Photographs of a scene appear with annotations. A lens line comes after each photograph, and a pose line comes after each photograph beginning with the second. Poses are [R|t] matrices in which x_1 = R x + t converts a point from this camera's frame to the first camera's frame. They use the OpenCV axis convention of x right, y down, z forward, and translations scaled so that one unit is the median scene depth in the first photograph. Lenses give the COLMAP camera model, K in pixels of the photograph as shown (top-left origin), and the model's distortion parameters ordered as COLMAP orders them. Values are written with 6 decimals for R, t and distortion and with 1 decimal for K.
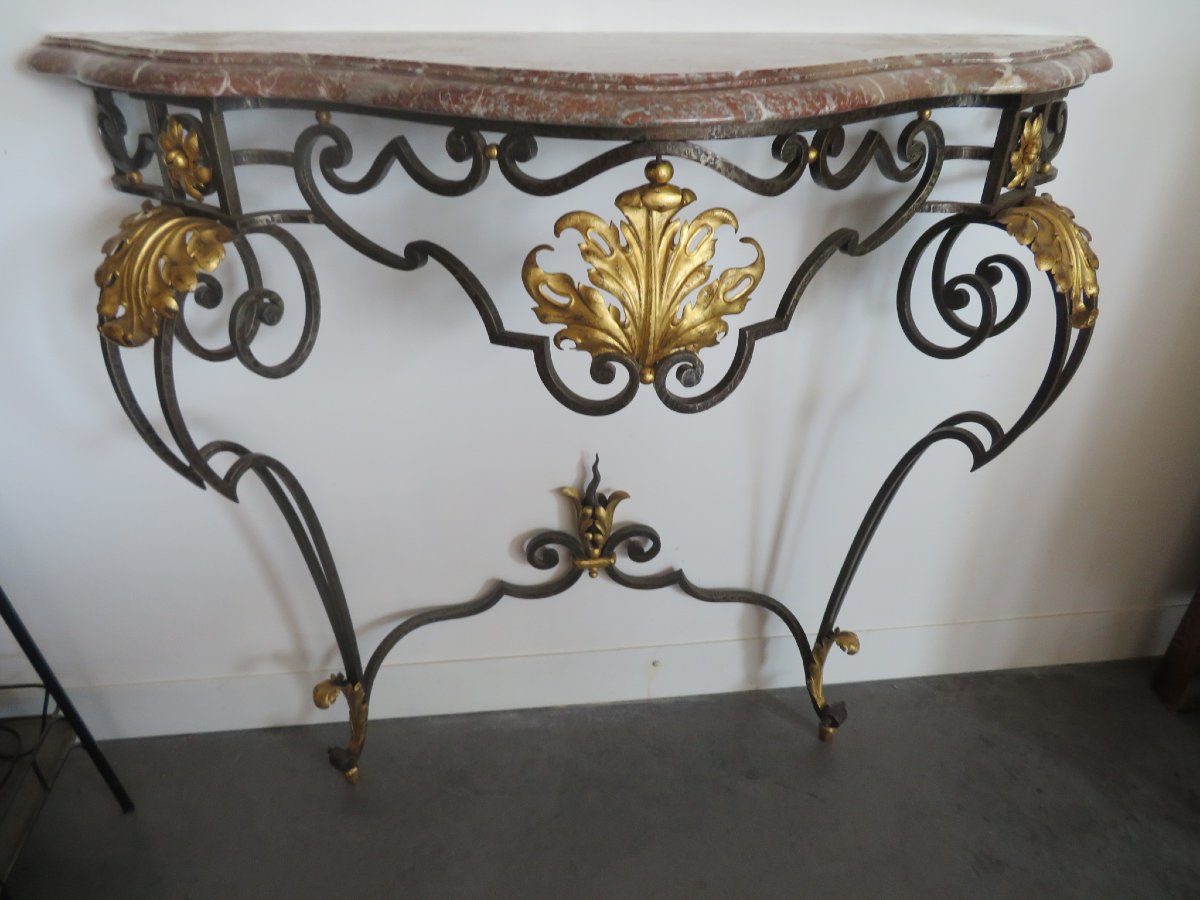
lens RADIAL K [[858.3, 0, 596.5], [0, 858.3, 448.2], [0, 0, 1]] dist [-0.007038, 0.002143]
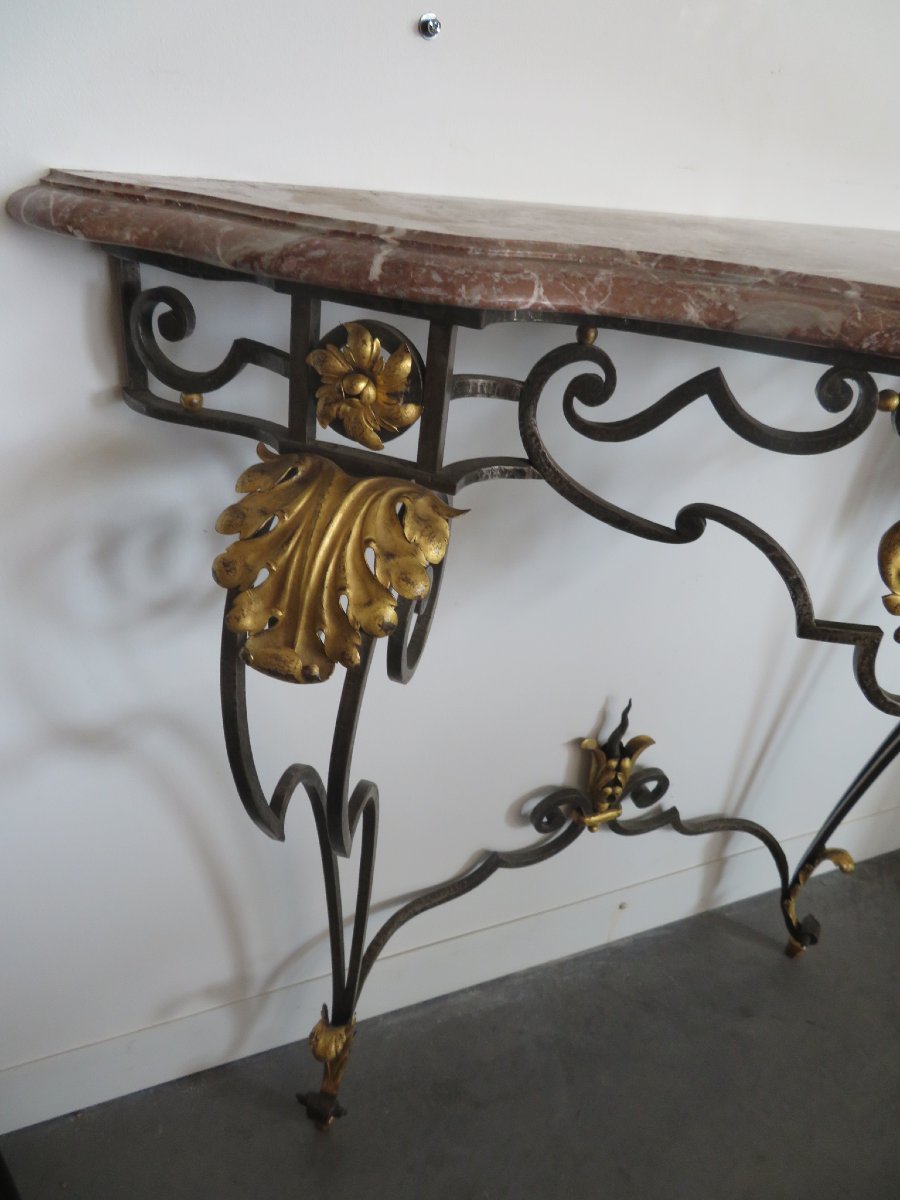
lens RADIAL K [[858.3, 0, 452.9], [0, 858.3, 598.6], [0, 0, 1]] dist [-0.007038, 0.002143]
pose [[0.953326, -0.066153, 0.294606, -0.631364], [0.061095, 0.997784, 0.026350, -0.193312], [-0.295696, -0.007121, 0.955256, 0.356872]]
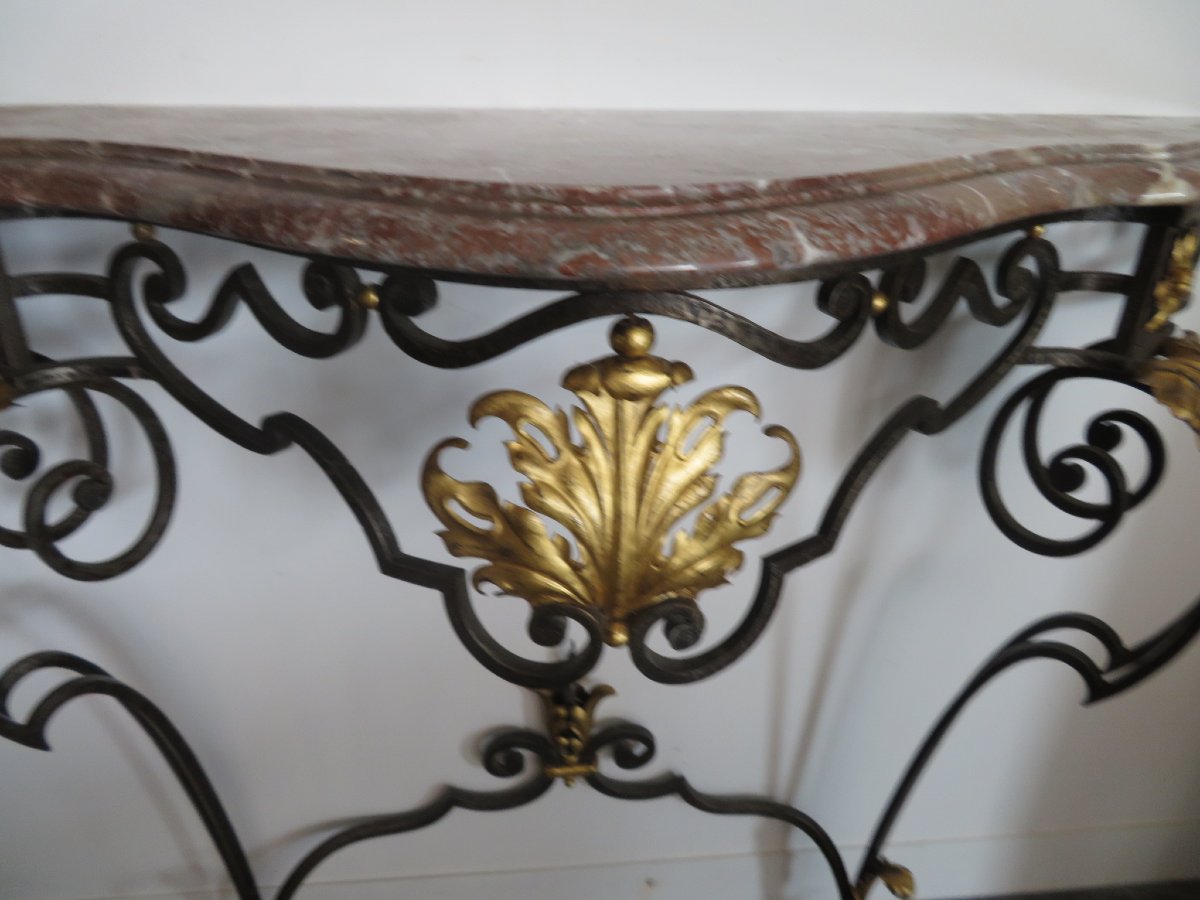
lens RADIAL K [[858.3, 0, 596.9], [0, 858.3, 446.1], [0, 0, 1]] dist [-0.007038, 0.002143]
pose [[0.999688, 0.015463, -0.019608, 0.052546], [-0.016767, 0.997533, -0.068162, -0.174289], [0.018506, 0.068470, 0.997482, 0.340263]]
